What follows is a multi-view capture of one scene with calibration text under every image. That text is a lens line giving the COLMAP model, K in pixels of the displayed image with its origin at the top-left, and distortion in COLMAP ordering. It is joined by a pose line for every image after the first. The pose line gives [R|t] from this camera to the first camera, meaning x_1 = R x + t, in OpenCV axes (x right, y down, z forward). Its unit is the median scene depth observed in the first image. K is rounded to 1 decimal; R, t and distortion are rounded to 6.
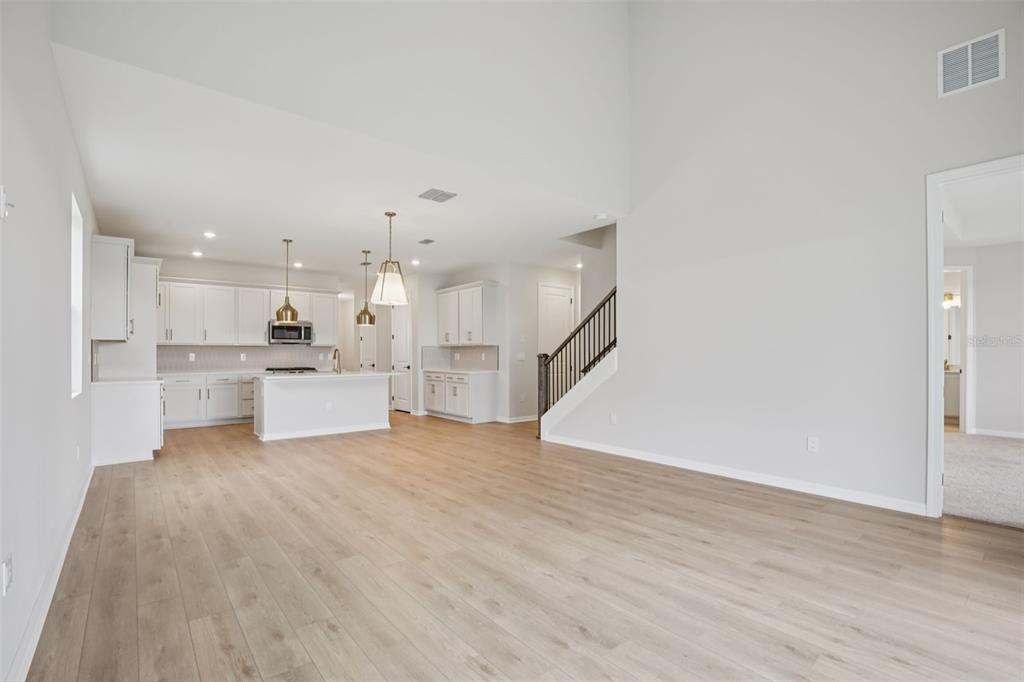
lens RADIAL K [[472.0, 0, 510.8], [0, 472.0, 353.4], [0, 0, 1]] dist [-0.026662, 0.000281]
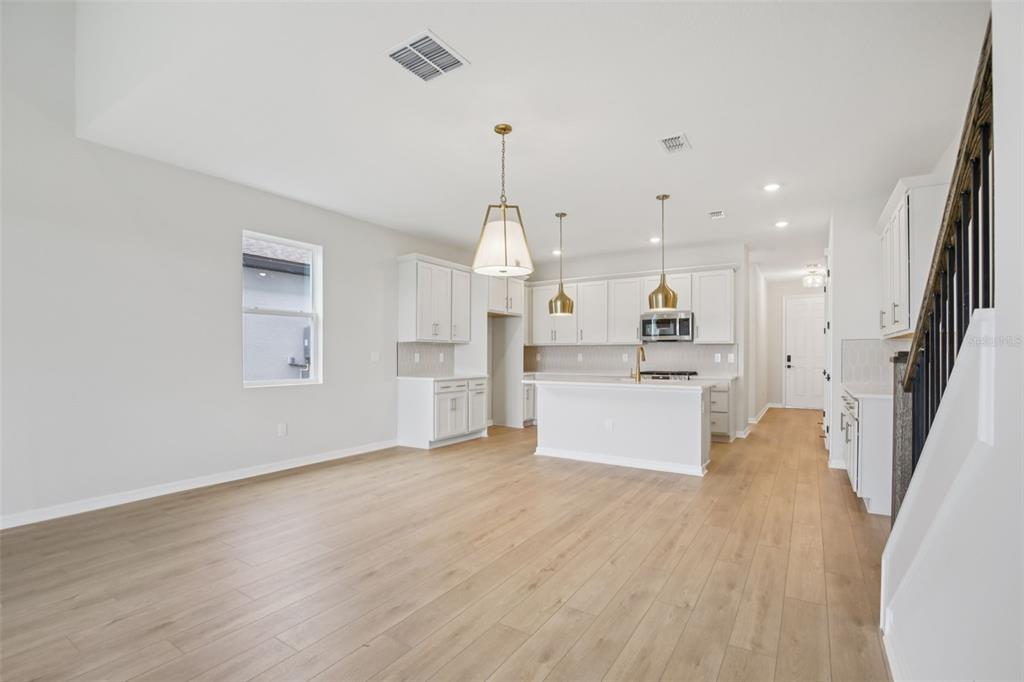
lens RADIAL K [[472.0, 0, 505.8], [0, 472.0, 356.6], [0, 0, 1]] dist [-0.026662, 0.000281]
pose [[0.298740, 0.004776, -0.954323, 0.240228], [0.000647, 0.999986, 0.005207, 0.001455], [0.954334, -0.002173, 0.298732, 0.573929]]
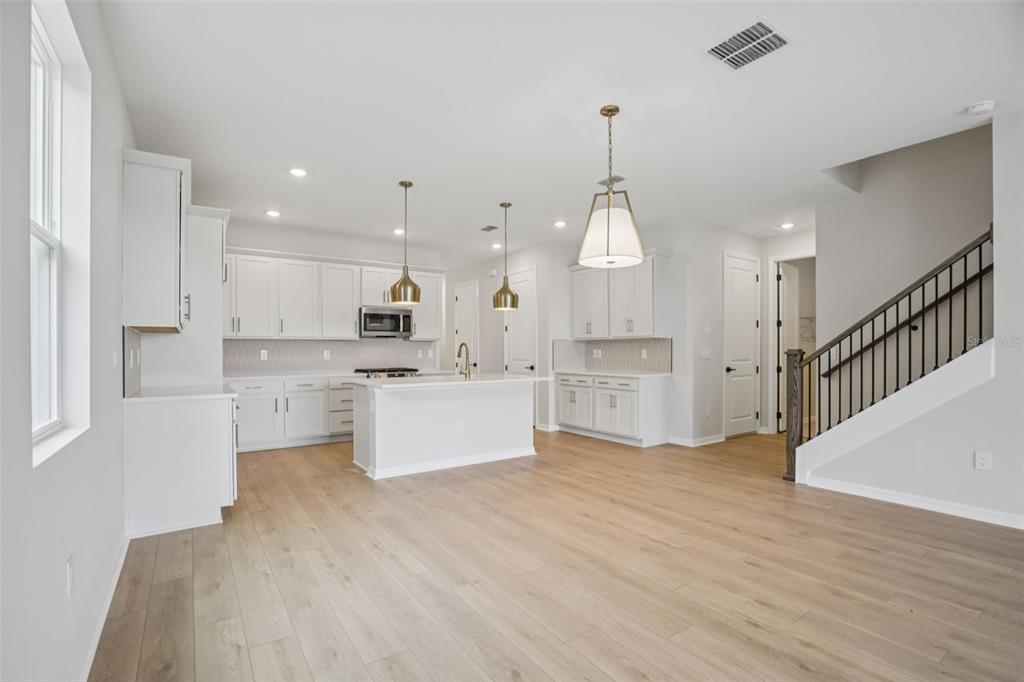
lens RADIAL K [[472.0, 0, 511.5], [0, 472.0, 351.1], [0, 0, 1]] dist [-0.026662, 0.000281]
pose [[0.996795, -0.001970, -0.079972, -0.232830], [0.002142, 0.999996, 0.002068, 0.001072], [0.079967, -0.002232, 0.996795, 0.286222]]
